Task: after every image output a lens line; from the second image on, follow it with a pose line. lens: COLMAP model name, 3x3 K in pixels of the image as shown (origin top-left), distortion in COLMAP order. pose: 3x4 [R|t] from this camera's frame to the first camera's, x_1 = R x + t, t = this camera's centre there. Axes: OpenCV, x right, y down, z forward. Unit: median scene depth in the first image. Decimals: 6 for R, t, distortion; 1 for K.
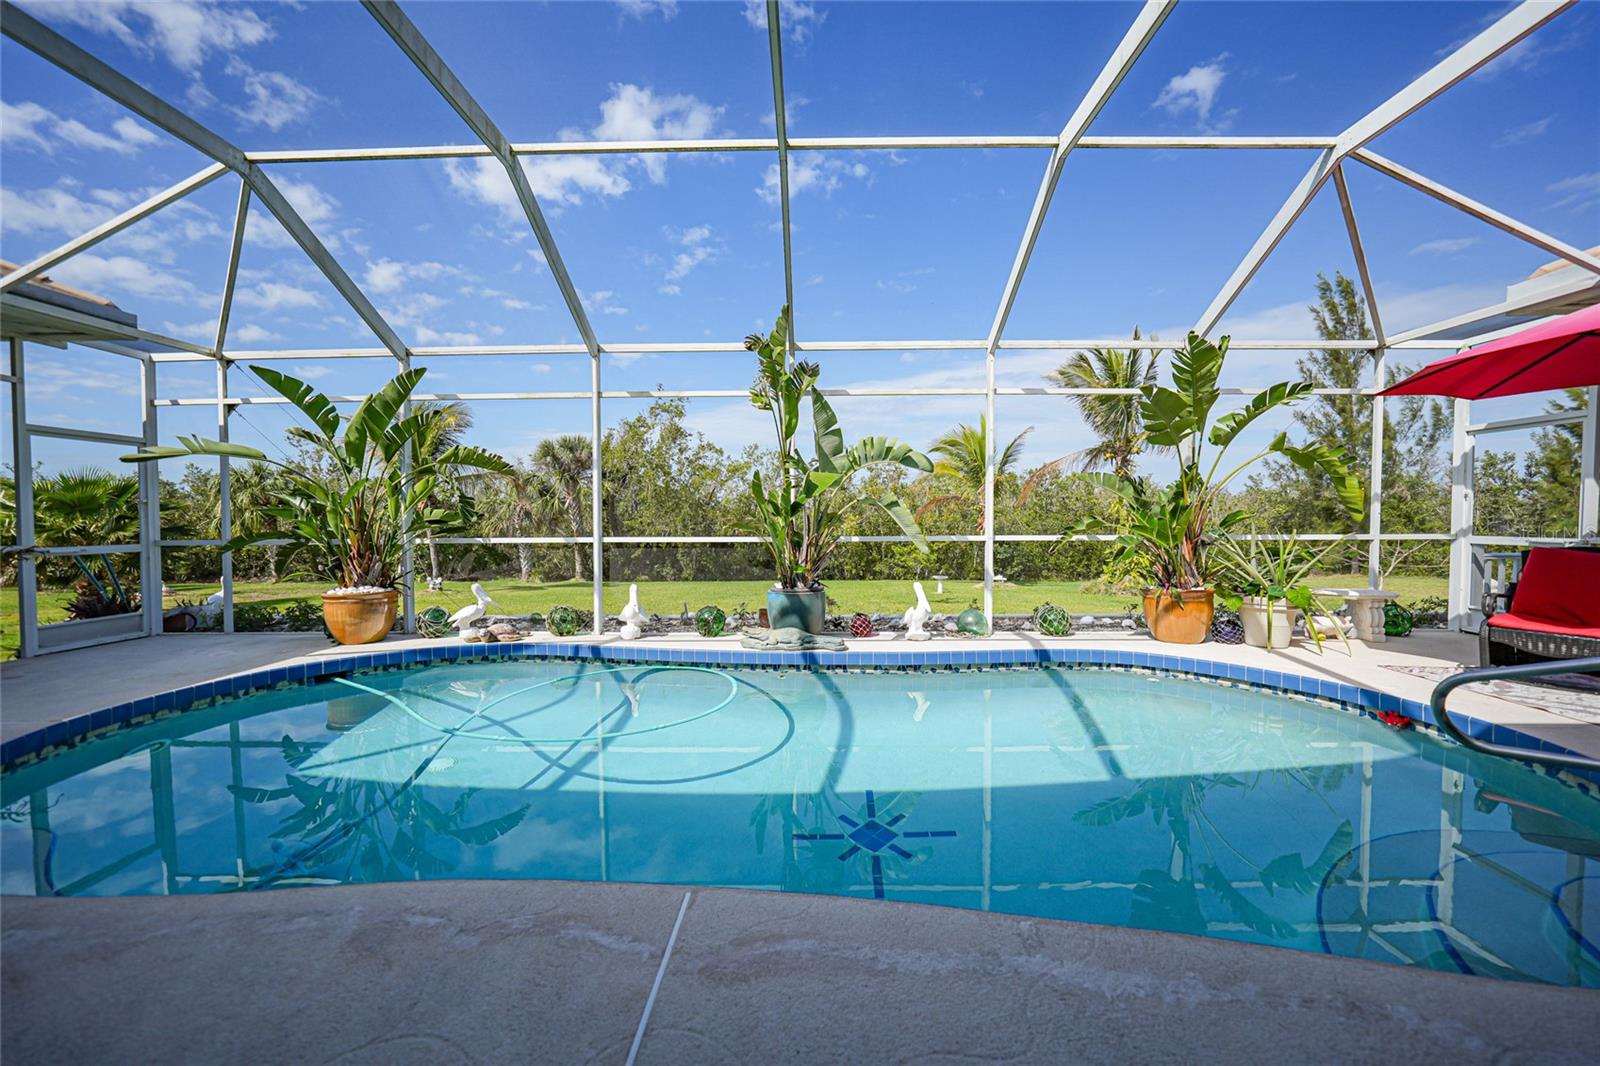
lens RADIAL K [[560.2, 0, 783.6], [0, 560.2, 532.8], [0, 0, 1]] dist [-0.024097, 0.005952]
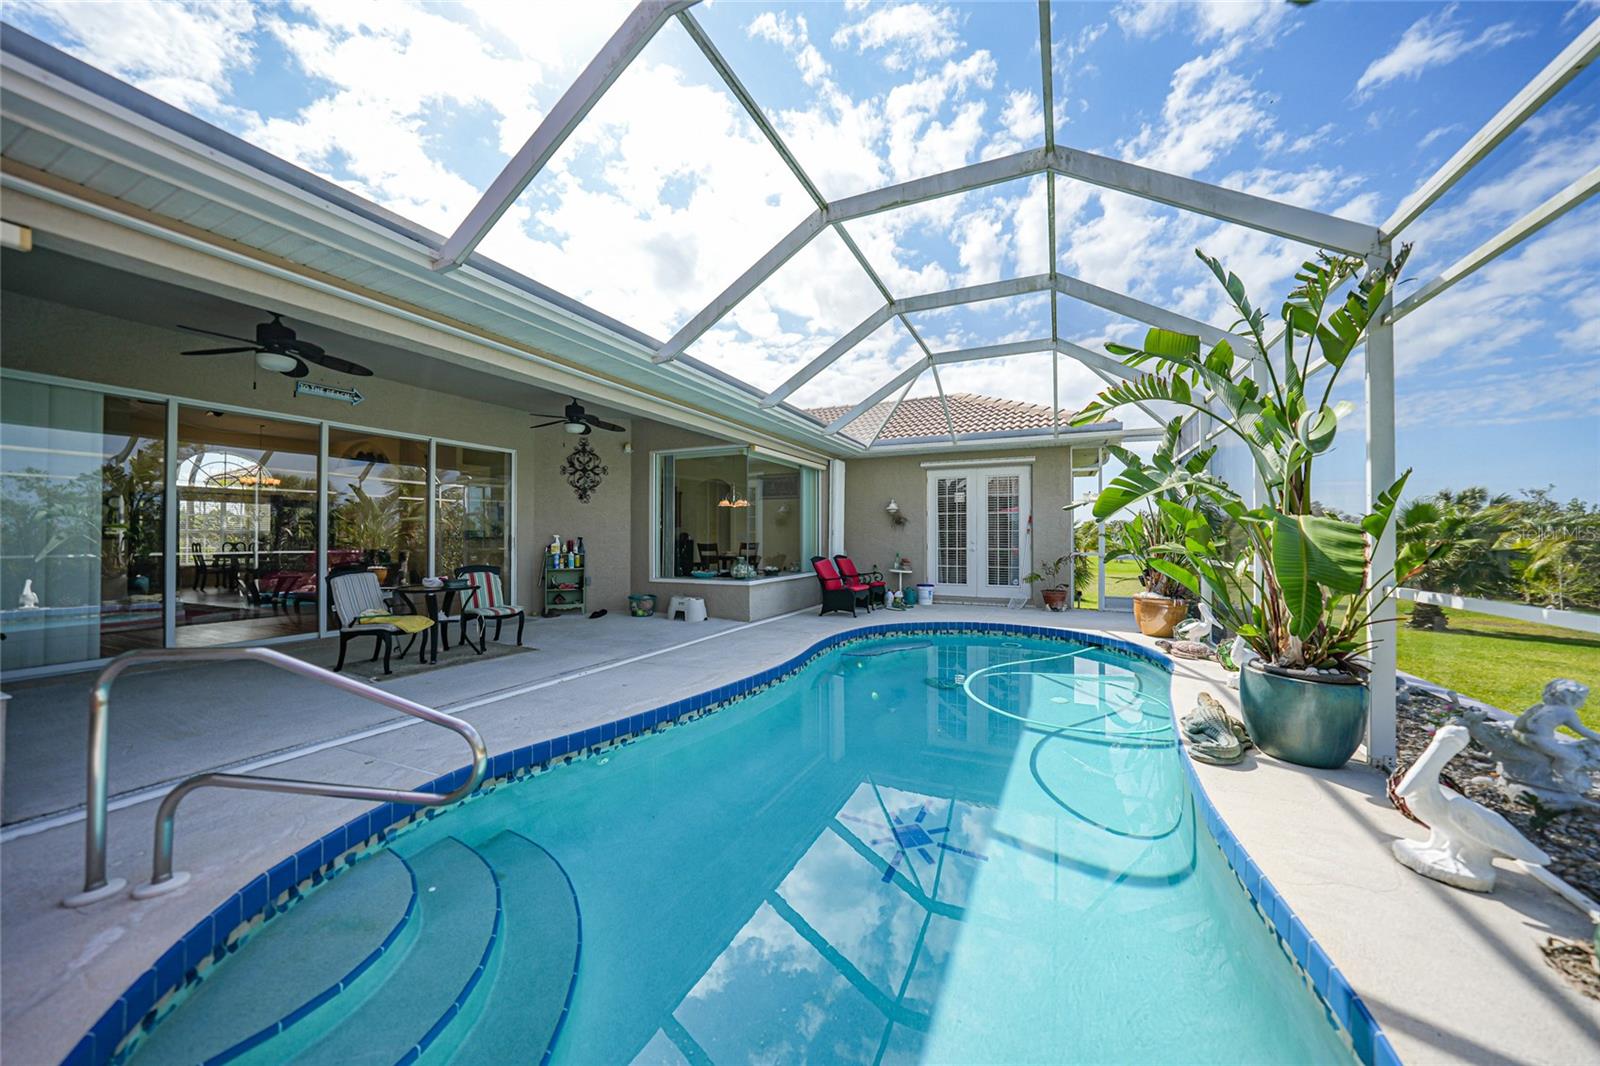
lens RADIAL K [[560.2, 0, 797.5], [0, 560.2, 531.8], [0, 0, 1]] dist [-0.024097, 0.005952]
pose [[-0.420486, -0.003468, -0.907292, 0.797172], [-0.029807, 0.999506, 0.009994, -0.037007], [0.906809, 0.031246, -0.420382, 0.778572]]
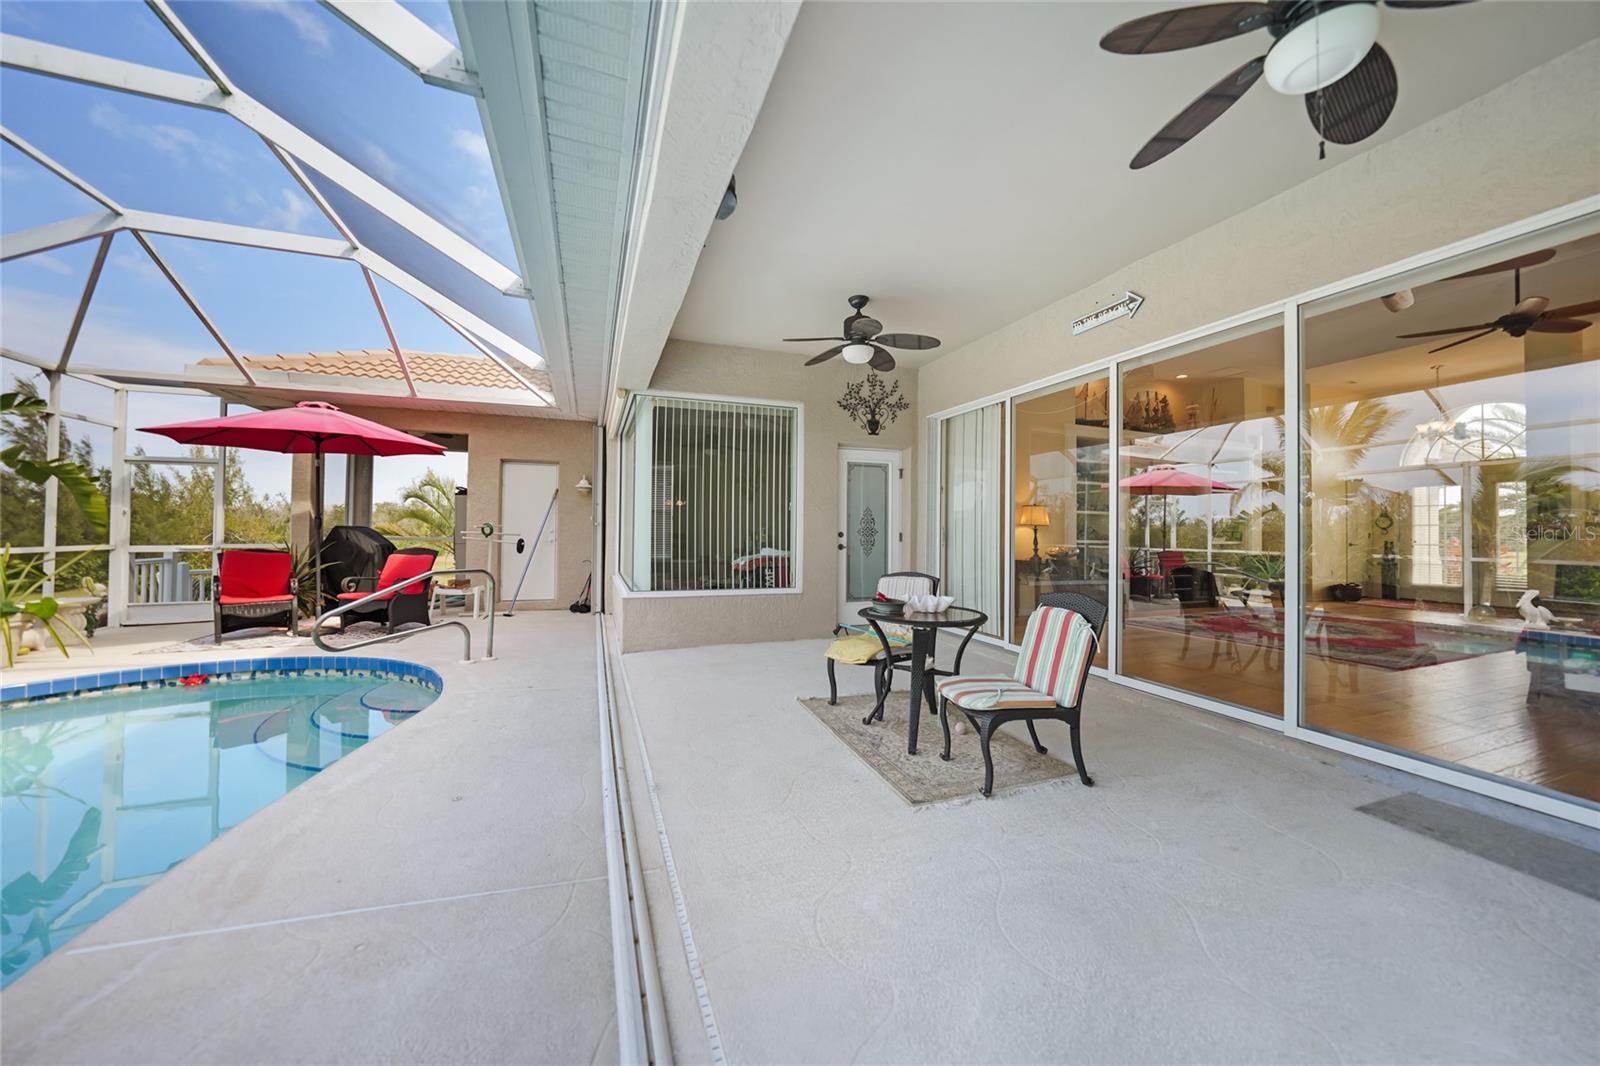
lens RADIAL K [[560.2, 0, 805.0], [0, 560.2, 522.3], [0, 0, 1]] dist [-0.024097, 0.005952]
pose [[-0.368786, 0.016811, 0.929362, -0.453698], [0.025774, 0.999637, -0.007854, 0.002189], [-0.929157, 0.021057, -0.369086, 0.060416]]
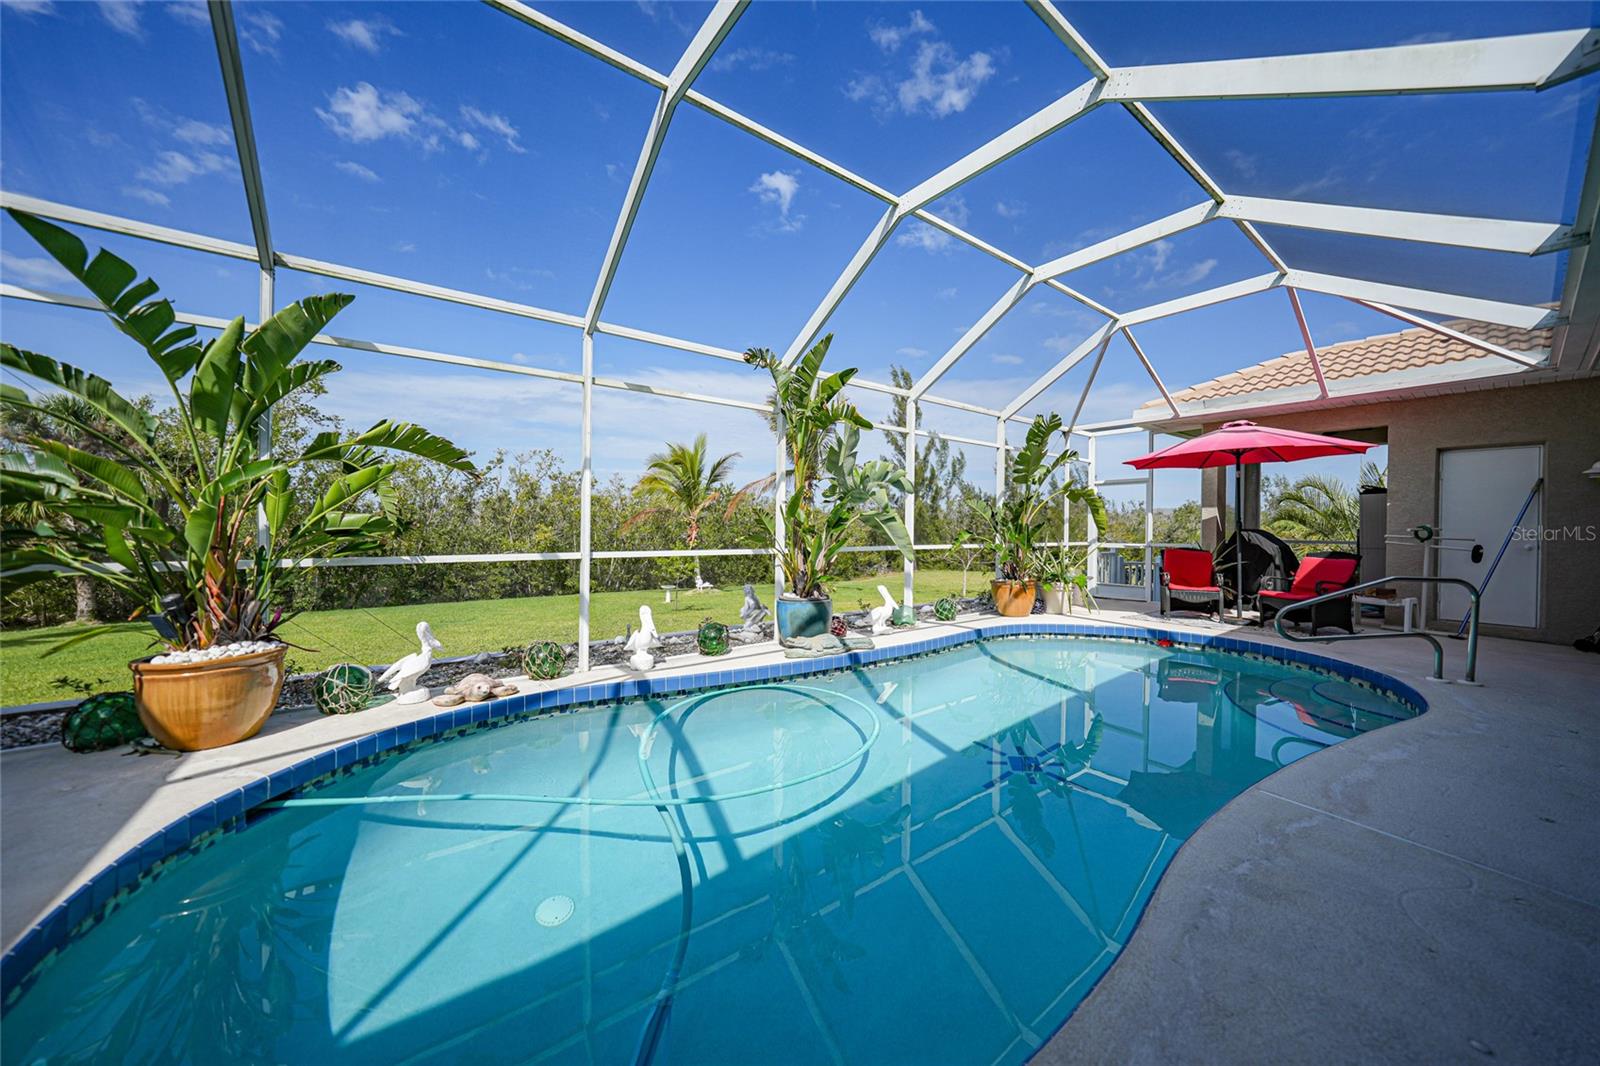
lens RADIAL K [[560.2, 0, 790.7], [0, 560.2, 528.2], [0, 0, 1]] dist [-0.024097, 0.005952]
pose [[0.790714, 0.009210, 0.612117, -0.662937], [0.008641, 0.999619, -0.026202, -0.002859], [-0.612125, 0.026008, 0.790333, 0.190723]]
